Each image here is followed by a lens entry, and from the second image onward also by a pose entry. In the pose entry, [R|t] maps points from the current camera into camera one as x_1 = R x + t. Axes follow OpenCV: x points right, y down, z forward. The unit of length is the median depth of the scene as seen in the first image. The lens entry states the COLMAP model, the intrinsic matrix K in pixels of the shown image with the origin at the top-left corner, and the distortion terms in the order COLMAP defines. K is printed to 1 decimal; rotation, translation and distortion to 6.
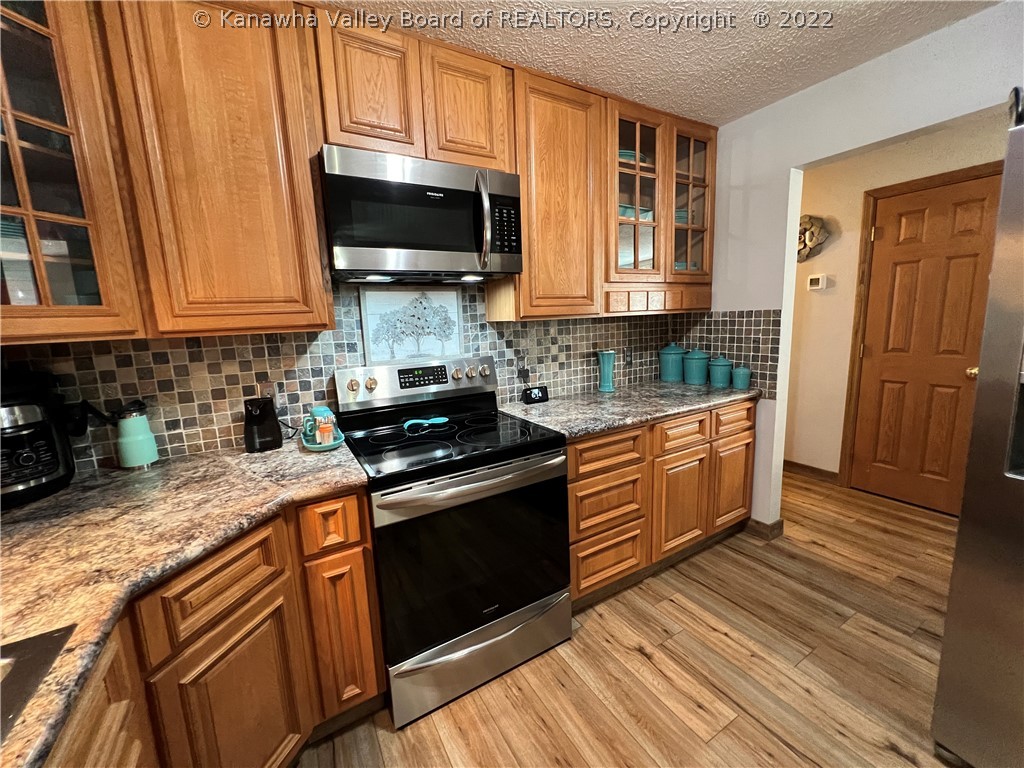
lens RADIAL K [[407.9, 0, 509.8], [0, 407.9, 382.4], [0, 0, 1]] dist [-0.002374, 0.000114]
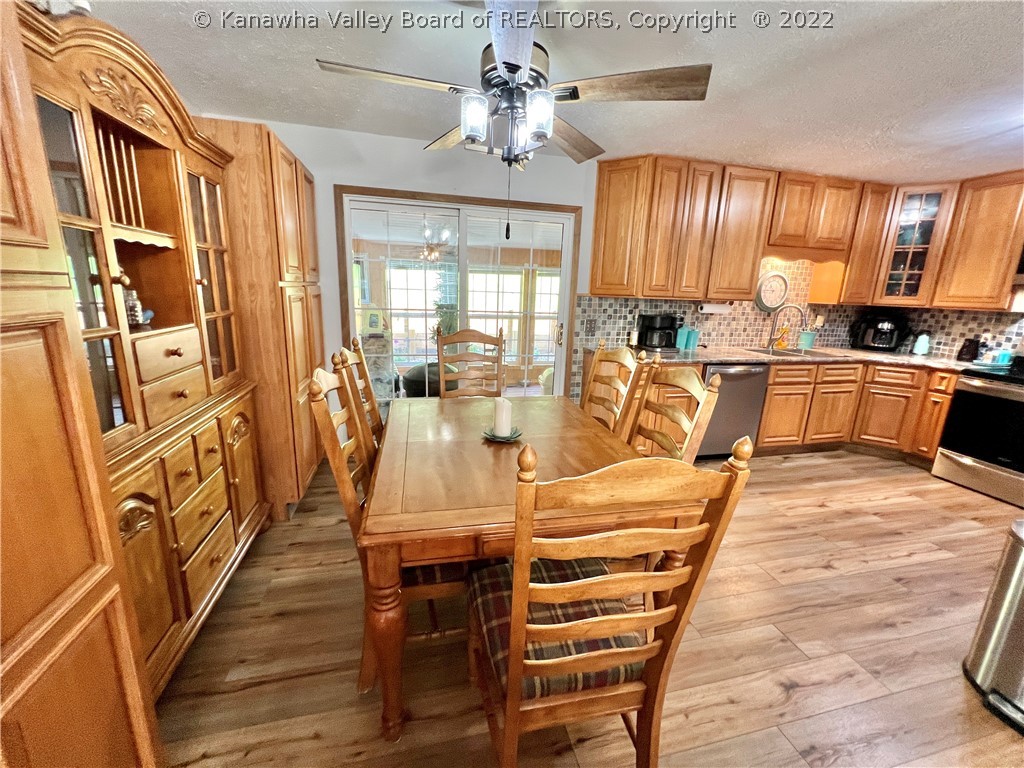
lens RADIAL K [[407.9, 0, 509.8], [0, 407.9, 382.4], [0, 0, 1]] dist [-0.002374, 0.000114]
pose [[-0.290541, 0.241896, -0.925782, 2.158563], [-0.172890, 0.938323, 0.299431, 0.032285], [0.941114, 0.247055, -0.230801, -0.800526]]
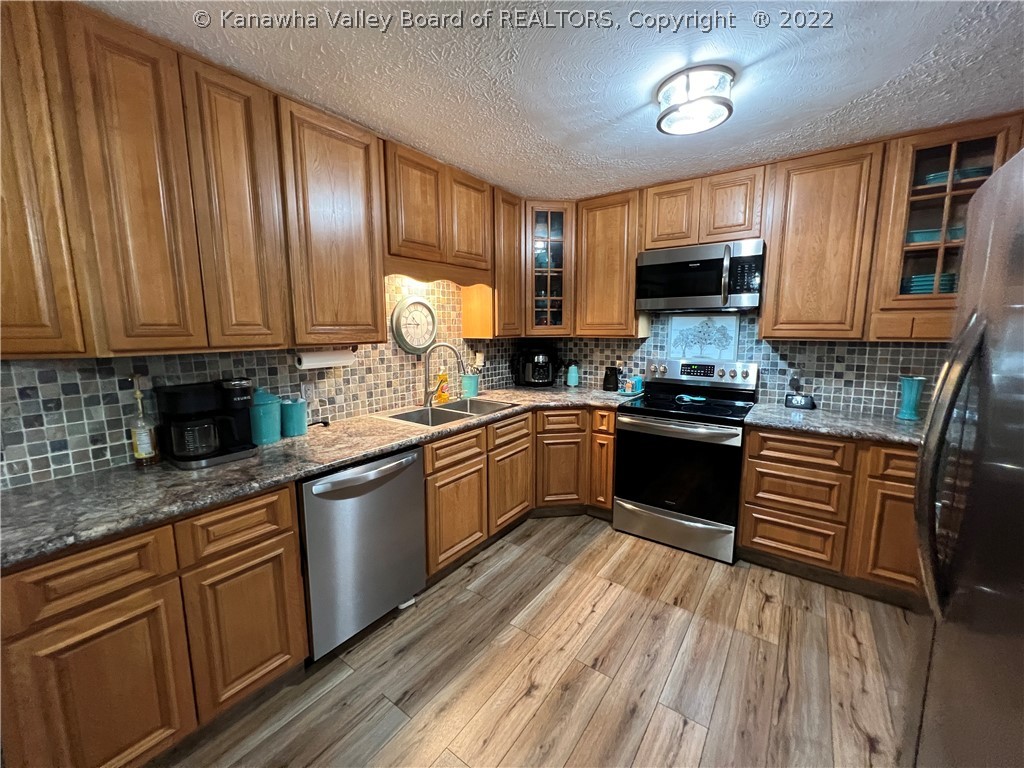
lens RADIAL K [[407.9, 0, 509.8], [0, 407.9, 382.4], [0, 0, 1]] dist [-0.002374, 0.000114]
pose [[0.397644, 0.164068, -0.902752, 1.075429], [-0.155780, 0.981671, 0.109793, -0.032148], [0.904219, 0.096972, 0.415914, -0.365432]]
